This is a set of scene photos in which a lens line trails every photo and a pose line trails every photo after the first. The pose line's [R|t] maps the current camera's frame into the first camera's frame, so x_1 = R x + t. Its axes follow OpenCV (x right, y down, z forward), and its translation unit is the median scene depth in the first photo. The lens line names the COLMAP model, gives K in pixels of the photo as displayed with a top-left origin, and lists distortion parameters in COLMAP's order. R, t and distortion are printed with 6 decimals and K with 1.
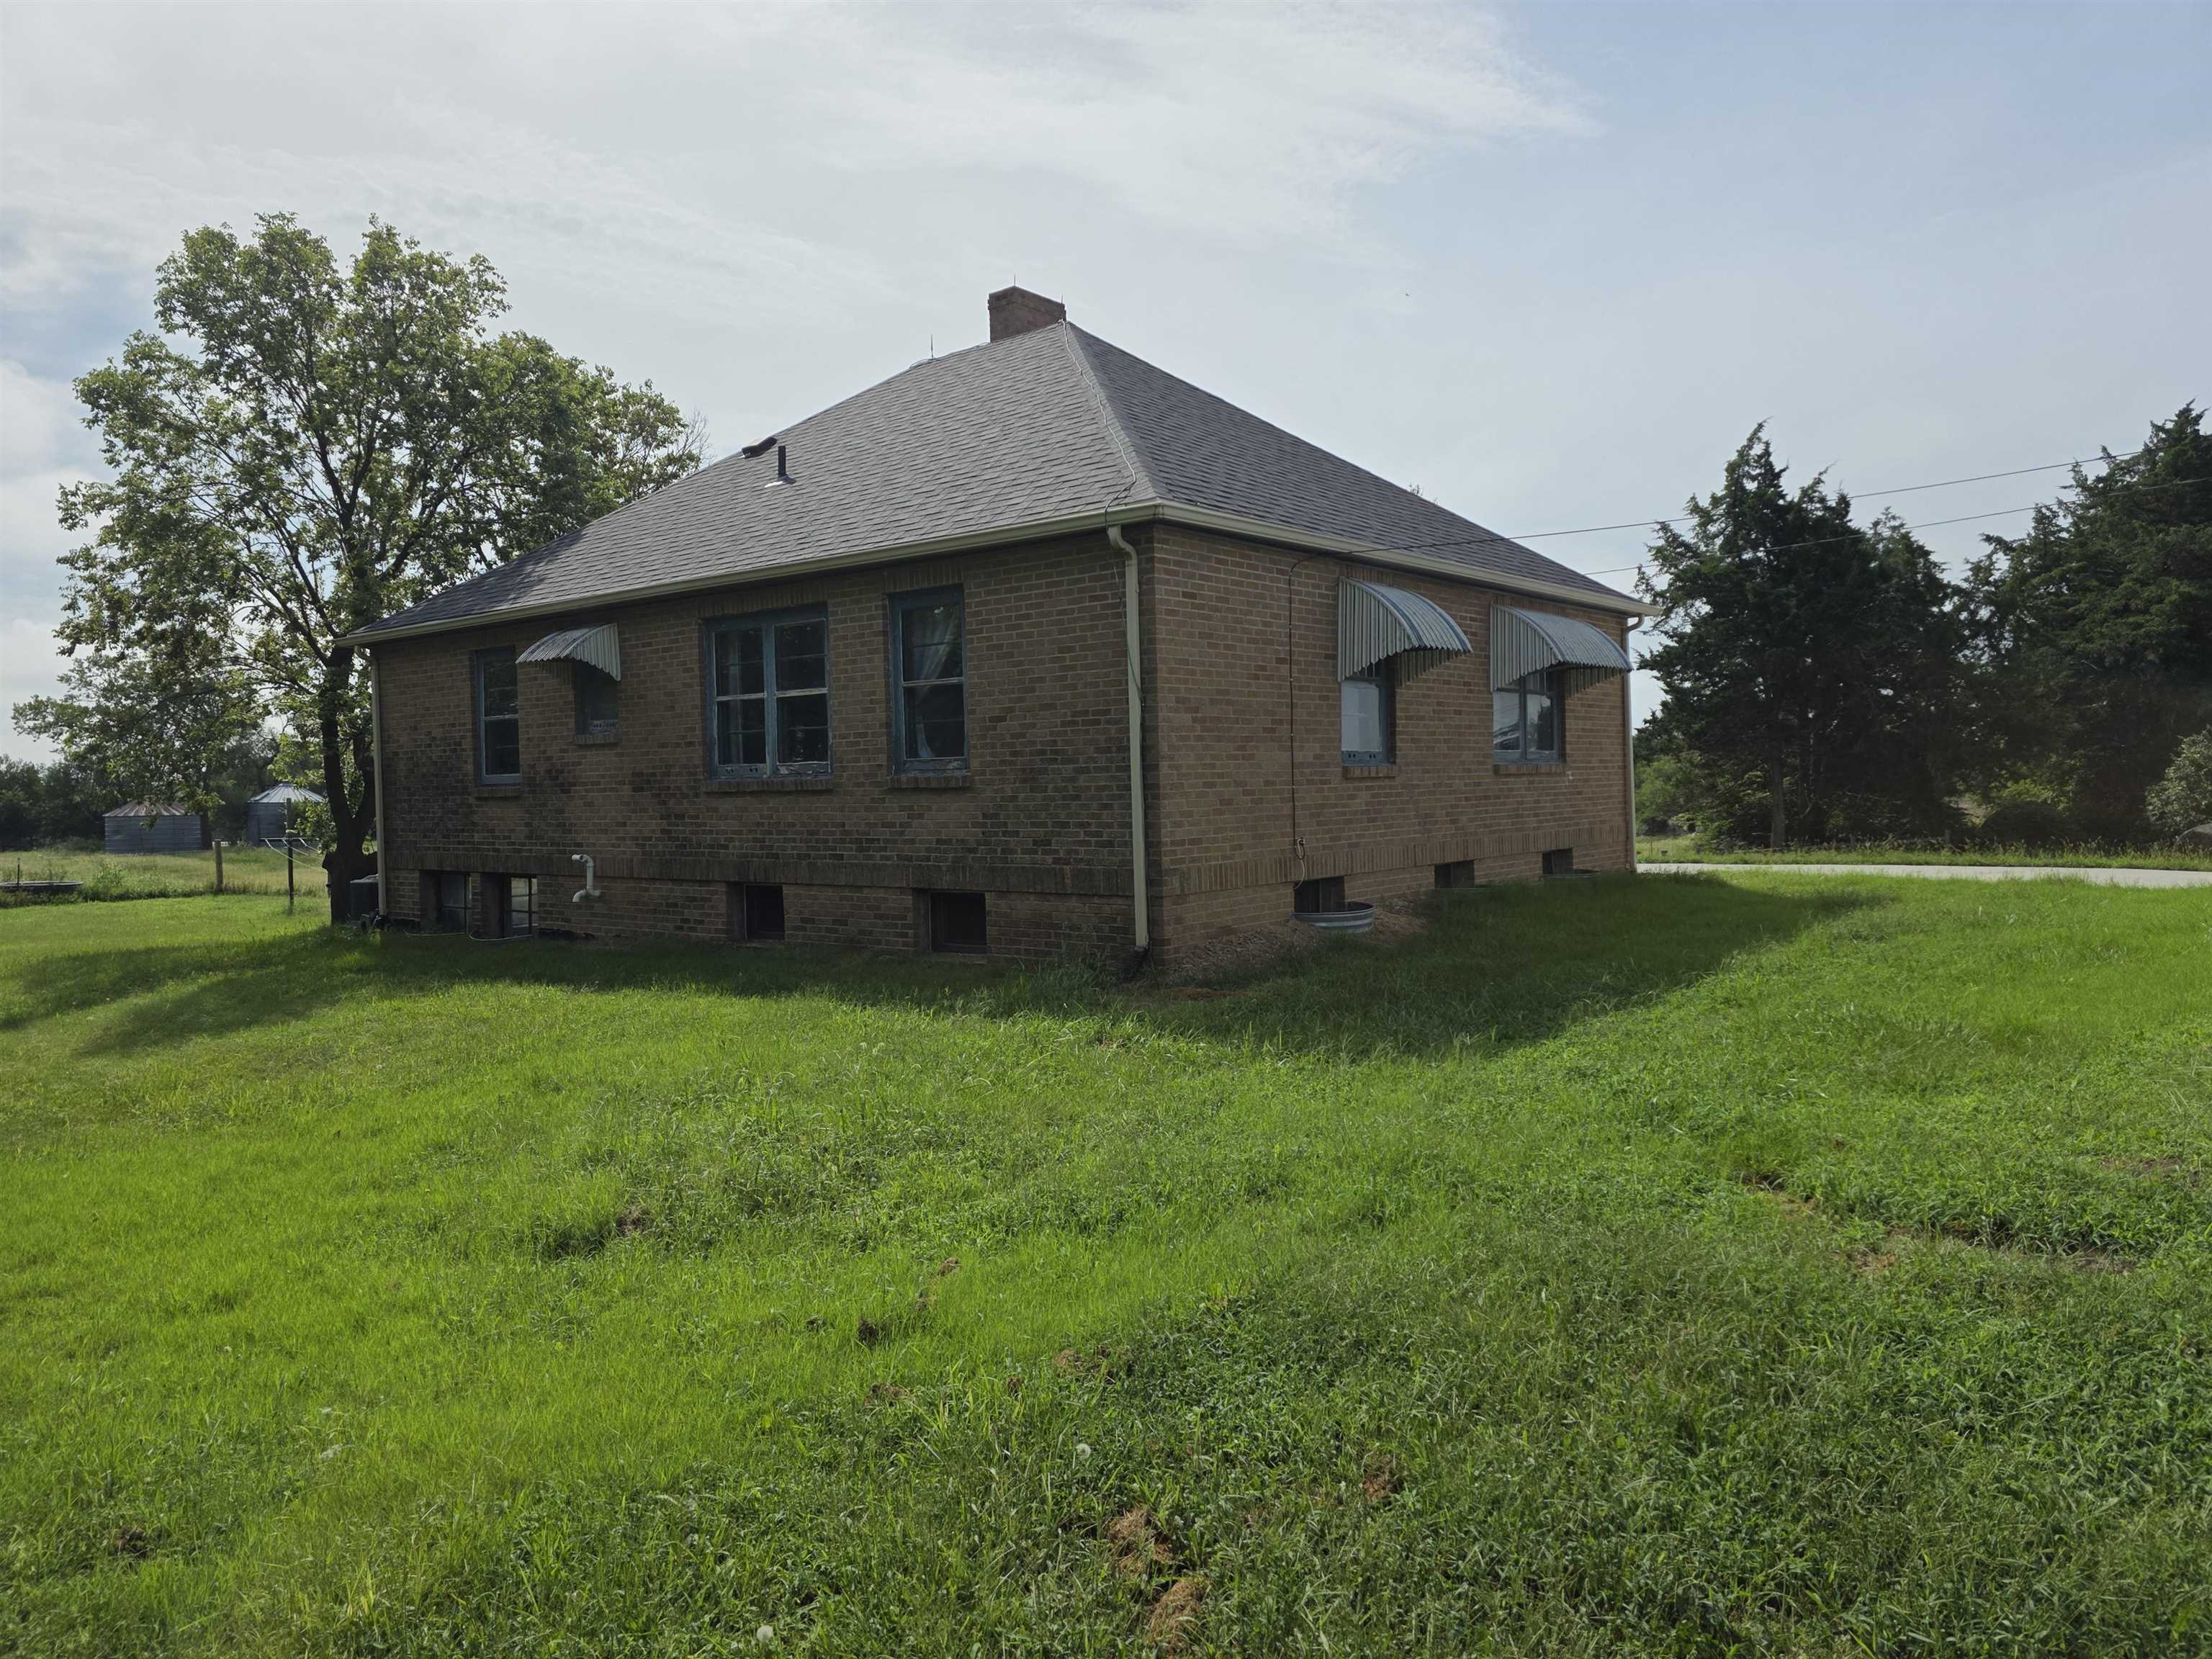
lens RADIAL K [[1491.3, 0, 1106.7], [0, 1491.3, 828.9], [0, 0, 1]] dist [0.057982, -0.053517]
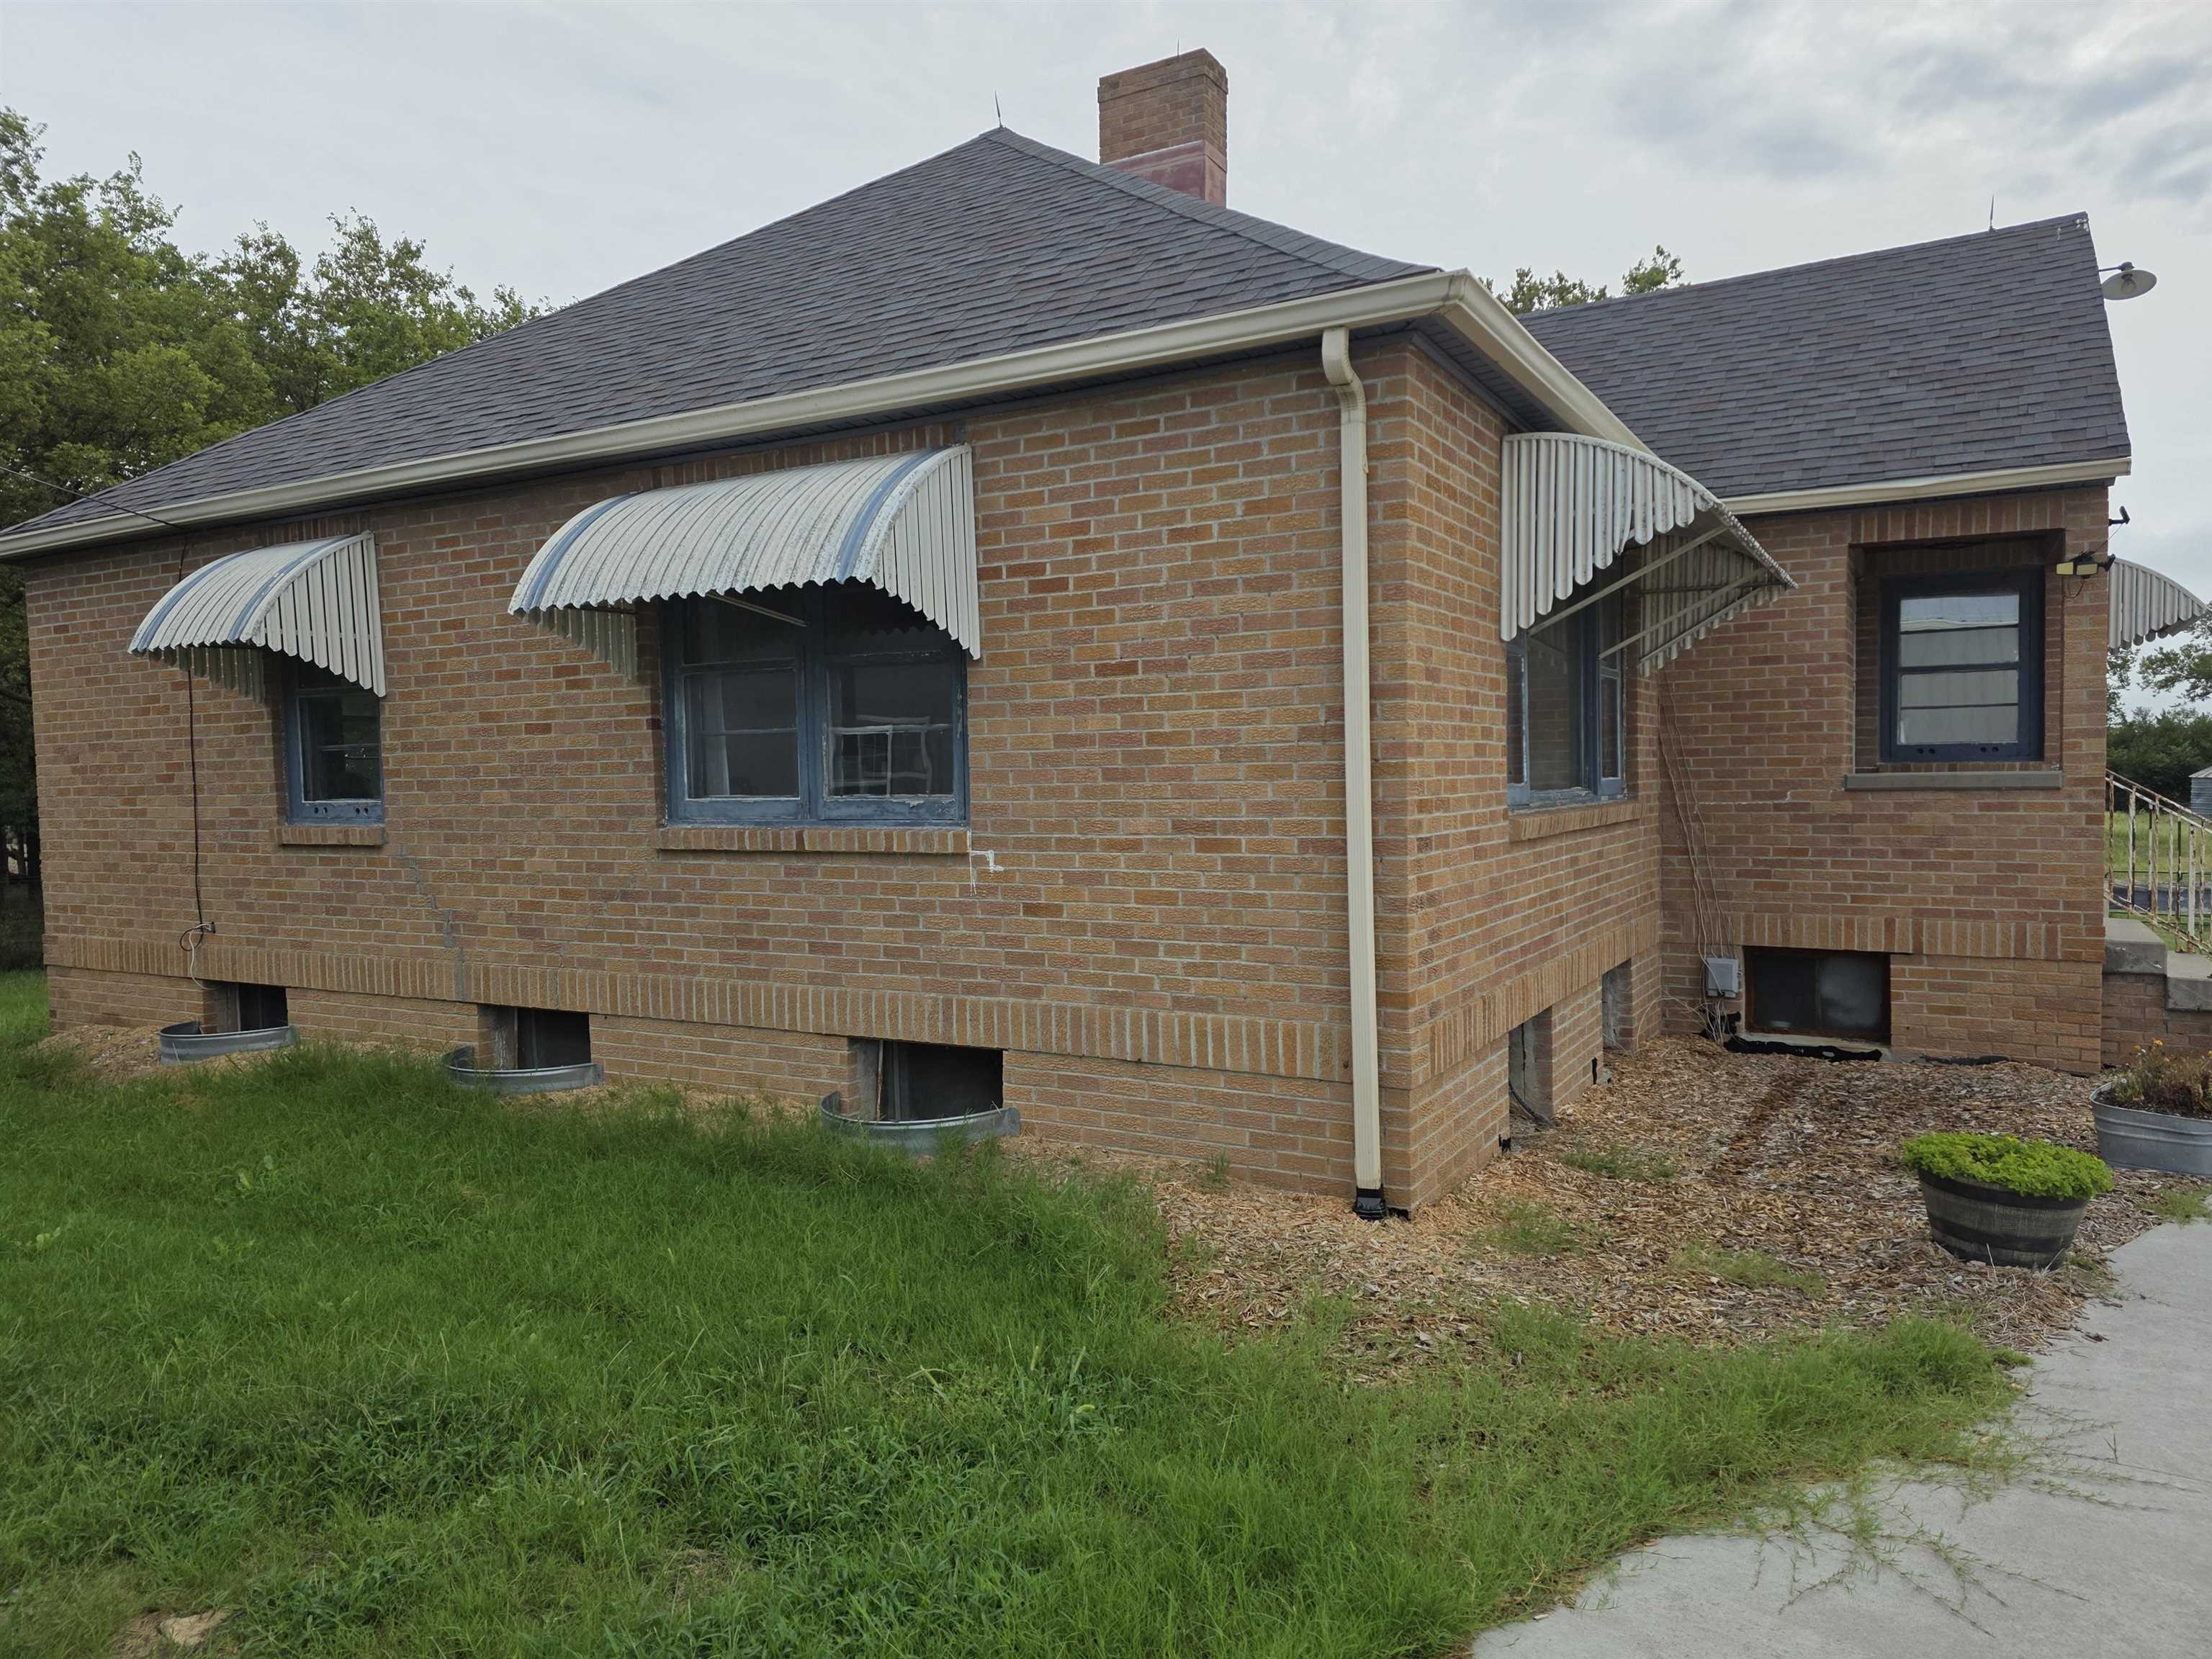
lens RADIAL K [[1491.3, 0, 1099.3], [0, 1491.3, 833.0], [0, 0, 1]] dist [0.057982, -0.053517]
pose [[0.158021, 0.057823, -0.985741, 1.006483], [-0.018859, 0.998279, 0.055535, -0.094983], [0.987256, 0.009814, 0.158840, 1.420223]]
